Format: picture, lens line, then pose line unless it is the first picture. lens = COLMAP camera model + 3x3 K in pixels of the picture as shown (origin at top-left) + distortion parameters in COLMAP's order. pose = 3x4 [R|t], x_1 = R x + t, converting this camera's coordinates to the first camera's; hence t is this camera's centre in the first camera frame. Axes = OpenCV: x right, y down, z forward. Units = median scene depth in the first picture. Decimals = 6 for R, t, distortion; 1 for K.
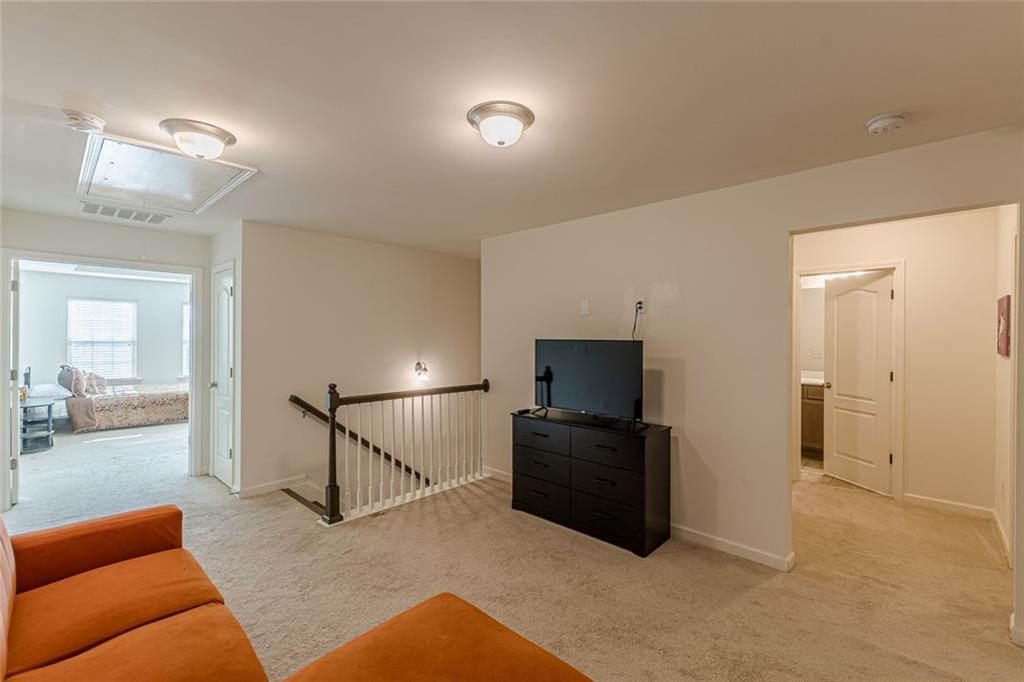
lens RADIAL K [[444.4, 0, 515.1], [0, 444.4, 337.8], [0, 0, 1]] dist [0.010731, -0.003988]
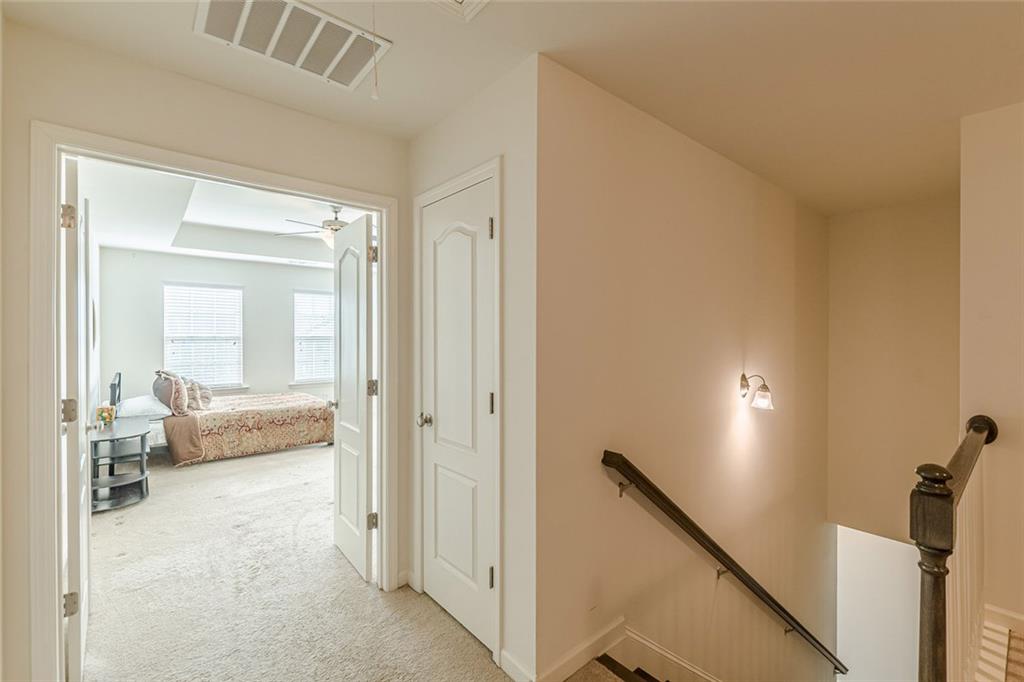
lens RADIAL K [[444.4, 0, 512.8], [0, 444.4, 339.2], [0, 0, 1]] dist [0.010731, -0.003988]
pose [[0.993357, -0.003480, -0.115020, -0.369630], [0.004691, 0.999936, 0.010261, 0.004580], [0.114977, -0.010733, 0.993310, 0.358473]]
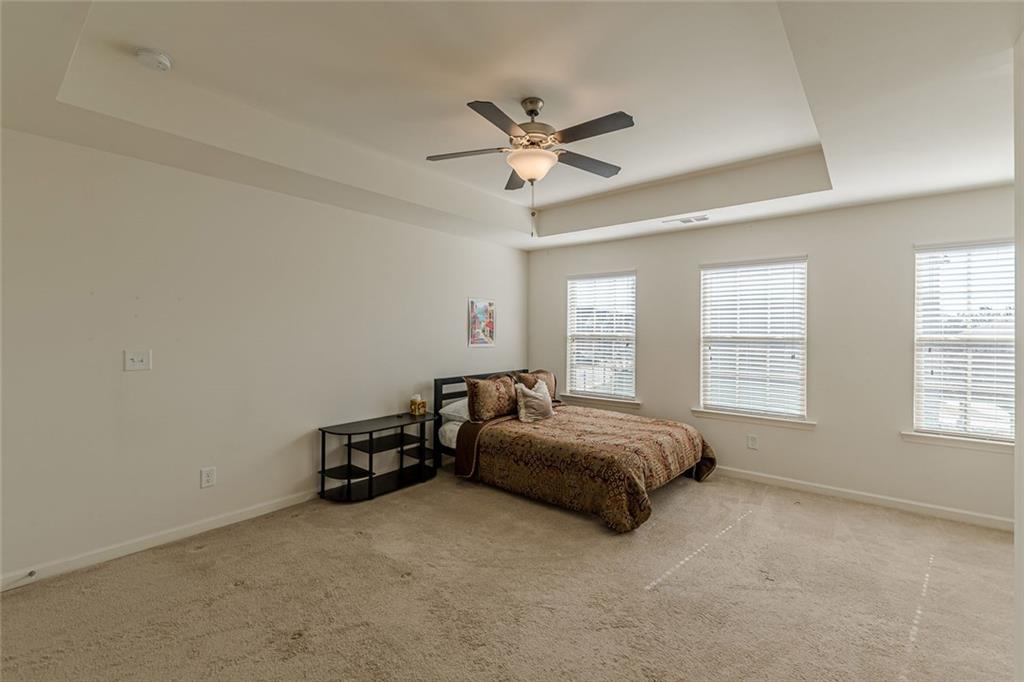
lens RADIAL K [[444.4, 0, 511.5], [0, 444.4, 337.8], [0, 0, 1]] dist [0.010731, -0.003988]
pose [[0.071573, 0.007757, -0.997405, -0.344178], [-0.010774, 0.999917, 0.007004, 0.006017], [0.997377, 0.010245, 0.071651, 1.025590]]
